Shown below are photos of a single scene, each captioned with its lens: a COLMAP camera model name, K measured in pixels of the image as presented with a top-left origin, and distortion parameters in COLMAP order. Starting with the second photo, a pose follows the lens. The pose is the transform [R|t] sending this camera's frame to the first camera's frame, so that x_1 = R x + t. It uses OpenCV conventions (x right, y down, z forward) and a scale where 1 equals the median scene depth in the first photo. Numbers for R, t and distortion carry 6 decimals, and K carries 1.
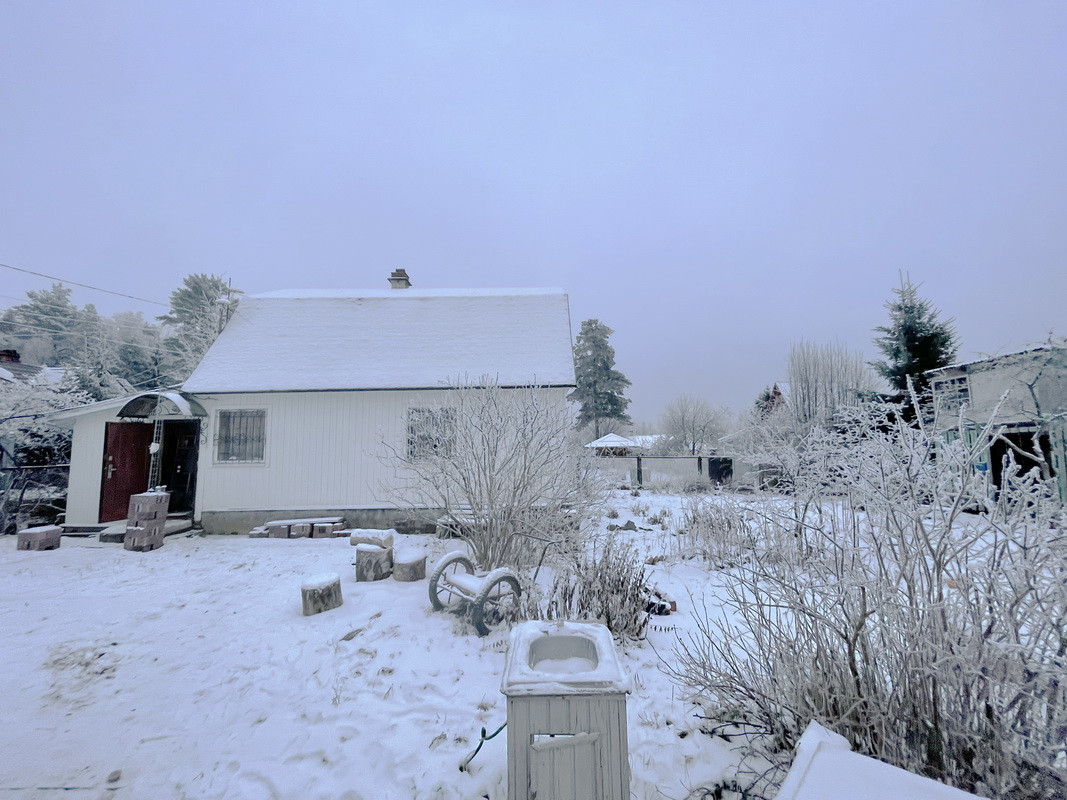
lens RADIAL K [[431.1, 0, 532.6], [0, 431.1, 403.6], [0, 0, 1]] dist [-0.000328, 0.000757]
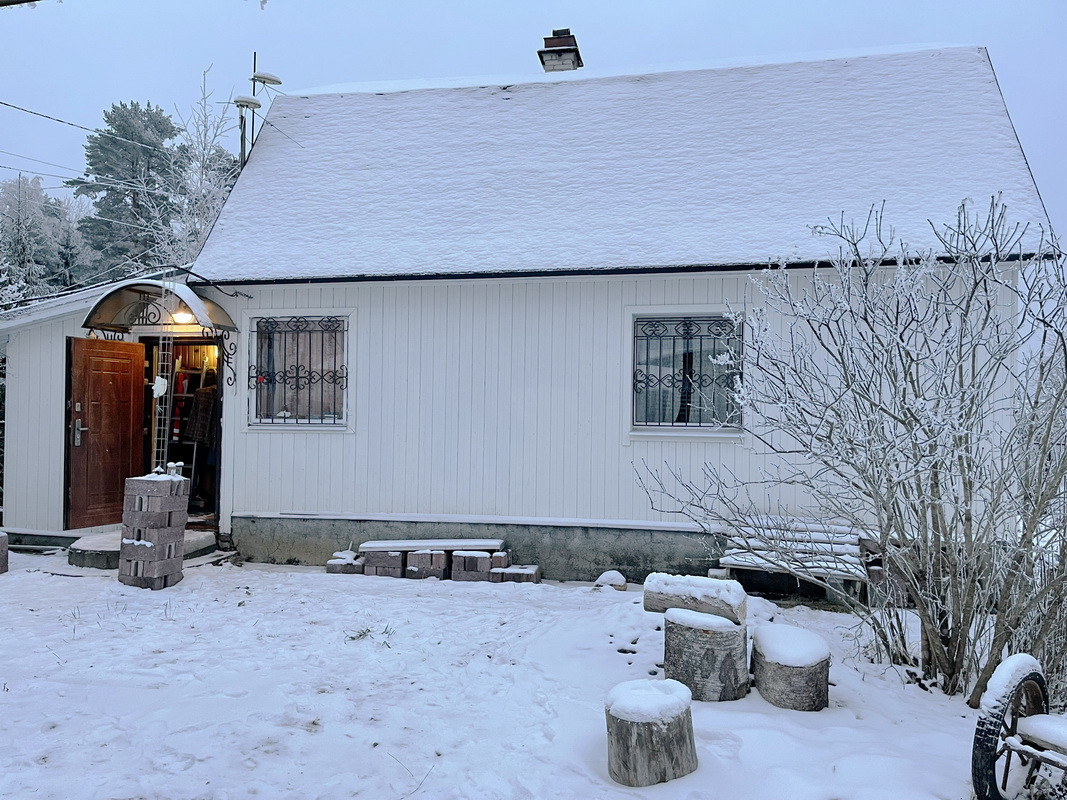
lens RADIAL K [[809.0, 0, 537.2], [0, 809.0, 403.0], [0, 0, 1]] dist [0.045906, -0.029561]
pose [[0.981811, 0.019684, -0.188838, -0.241756], [-0.004930, 0.996919, 0.078288, 0.040774], [0.189797, -0.075933, 0.978883, 0.137557]]
